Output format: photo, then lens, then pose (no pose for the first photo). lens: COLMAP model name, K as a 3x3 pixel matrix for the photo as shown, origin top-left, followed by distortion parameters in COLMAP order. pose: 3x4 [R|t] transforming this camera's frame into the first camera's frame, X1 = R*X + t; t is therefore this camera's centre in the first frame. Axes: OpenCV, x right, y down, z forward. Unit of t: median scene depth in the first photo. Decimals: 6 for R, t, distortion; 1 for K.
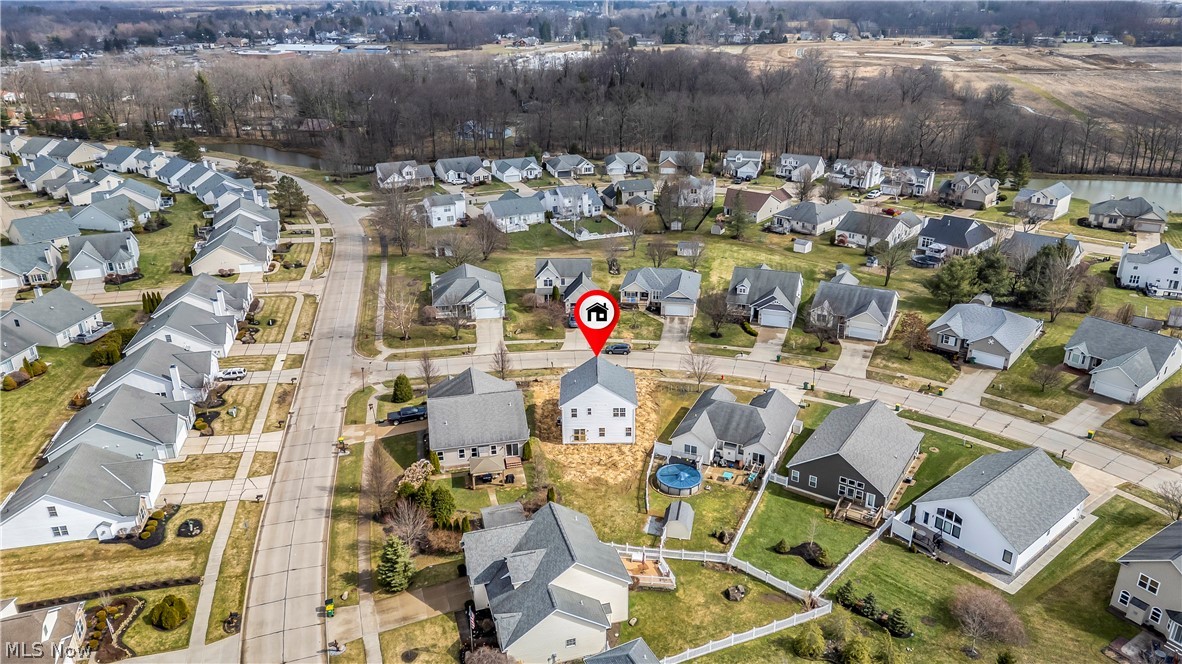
lens RADIAL K [[841.2, 0, 596.9], [0, 841.2, 334.0], [0, 0, 1]] dist [0.091661, -0.107179]
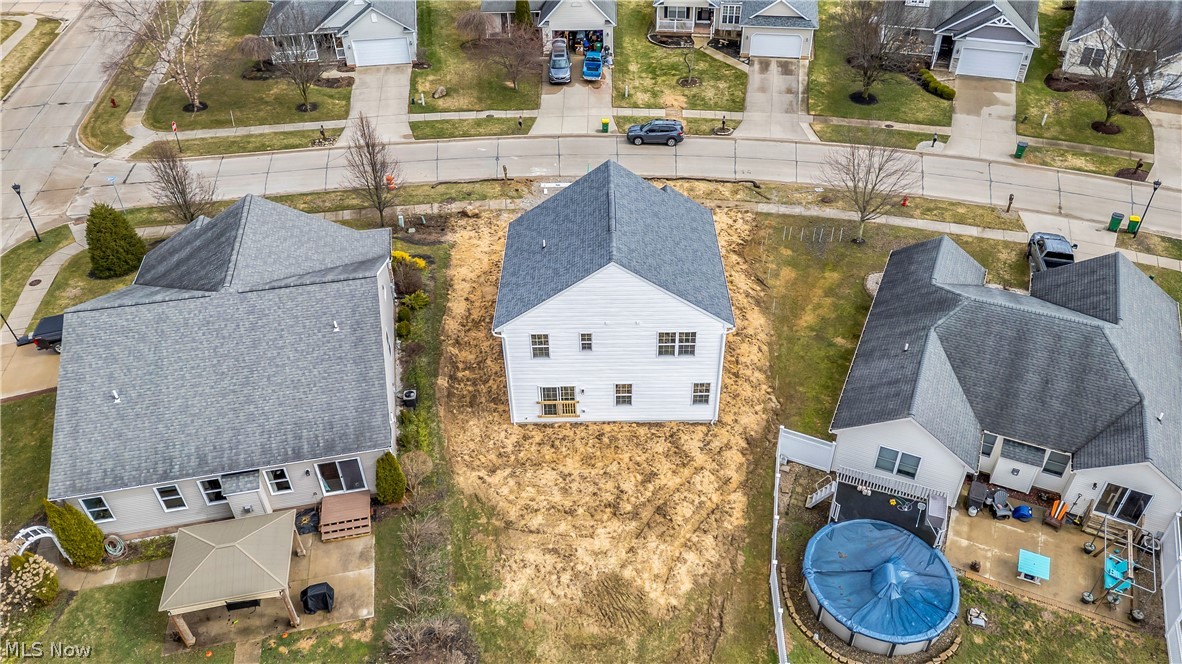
lens RADIAL K [[841.2, 0, 596.9], [0, 841.2, 334.0], [0, 0, 1]] dist [0.091661, -0.107179]
pose [[0.999913, -0.001105, -0.013142, -0.000289], [0.004557, 0.964065, 0.265628, 0.001370], [0.012376, -0.265665, 0.963986, 0.550704]]
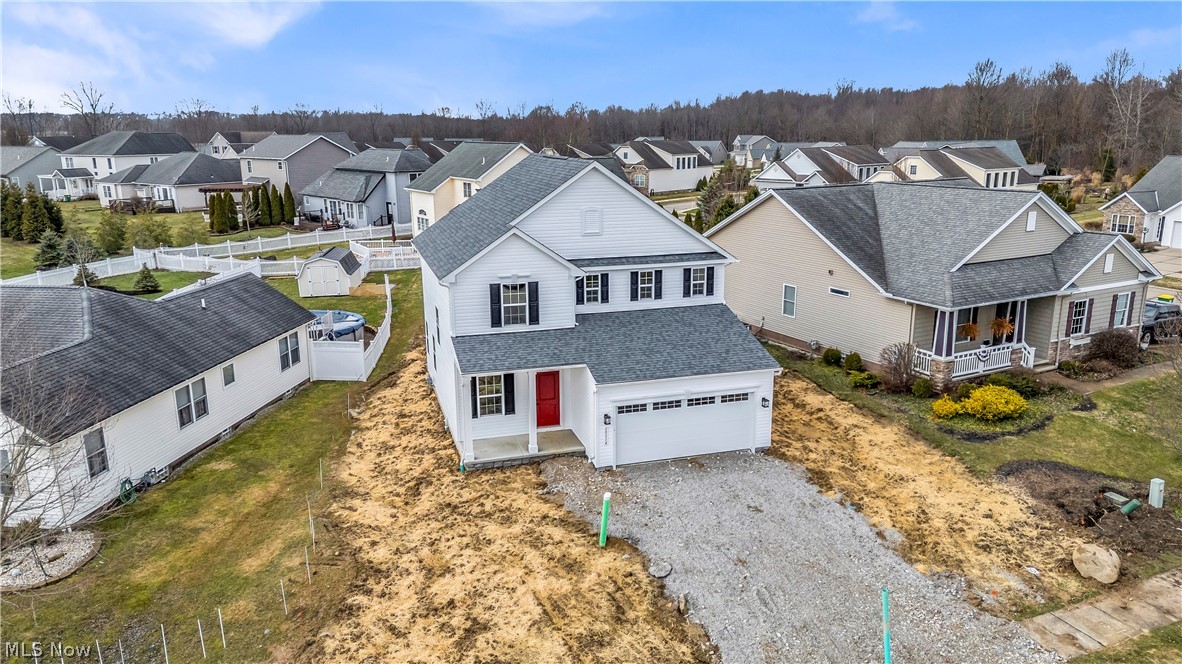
lens RADIAL K [[841.2, 0, 596.9], [0, 841.2, 334.0], [0, 0, 1]] dist [0.091661, -0.107179]
pose [[-0.959087, 0.083187, -0.270616, 0.056329], [-0.095647, 0.804450, 0.586270, -0.061400], [0.266467, 0.588167, -0.763580, 1.026009]]
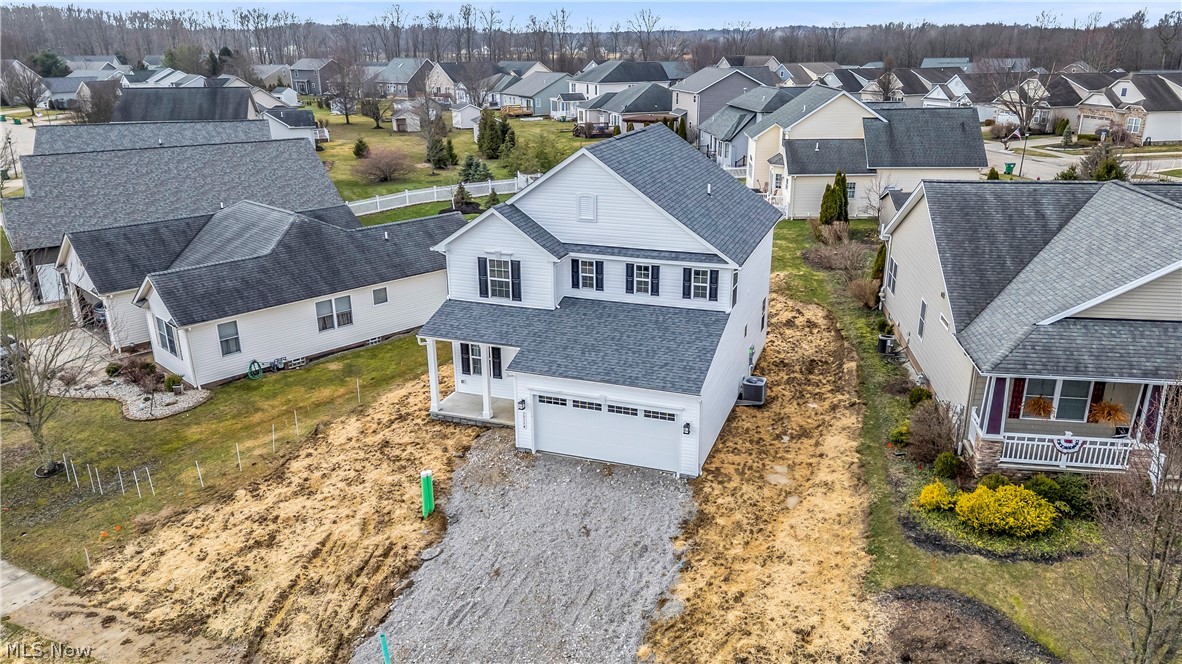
lens RADIAL K [[841.2, 0, 596.9], [0, 841.2, 334.0], [0, 0, 1]] dist [0.091661, -0.107179]
pose [[-0.936812, -0.098242, 0.335756, -0.071429], [0.151314, 0.751546, 0.642092, -0.070335], [-0.315417, 0.652324, -0.689192, 1.012599]]
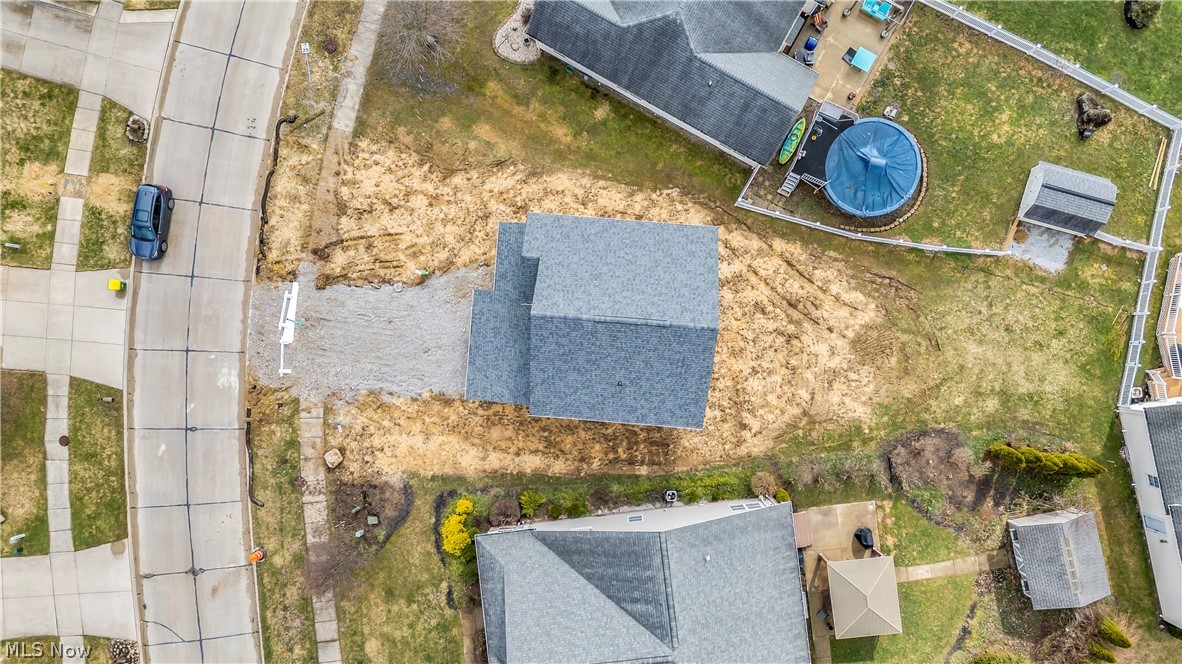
lens RADIAL K [[841.2, 0, 596.9], [0, 841.2, 334.0], [0, 0, 1]] dist [0.091661, -0.107179]
pose [[0.088992, -0.996018, 0.005304, -0.006069], [0.402743, 0.040854, 0.914401, -0.234207], [-0.910977, -0.079238, 0.404775, 0.714392]]
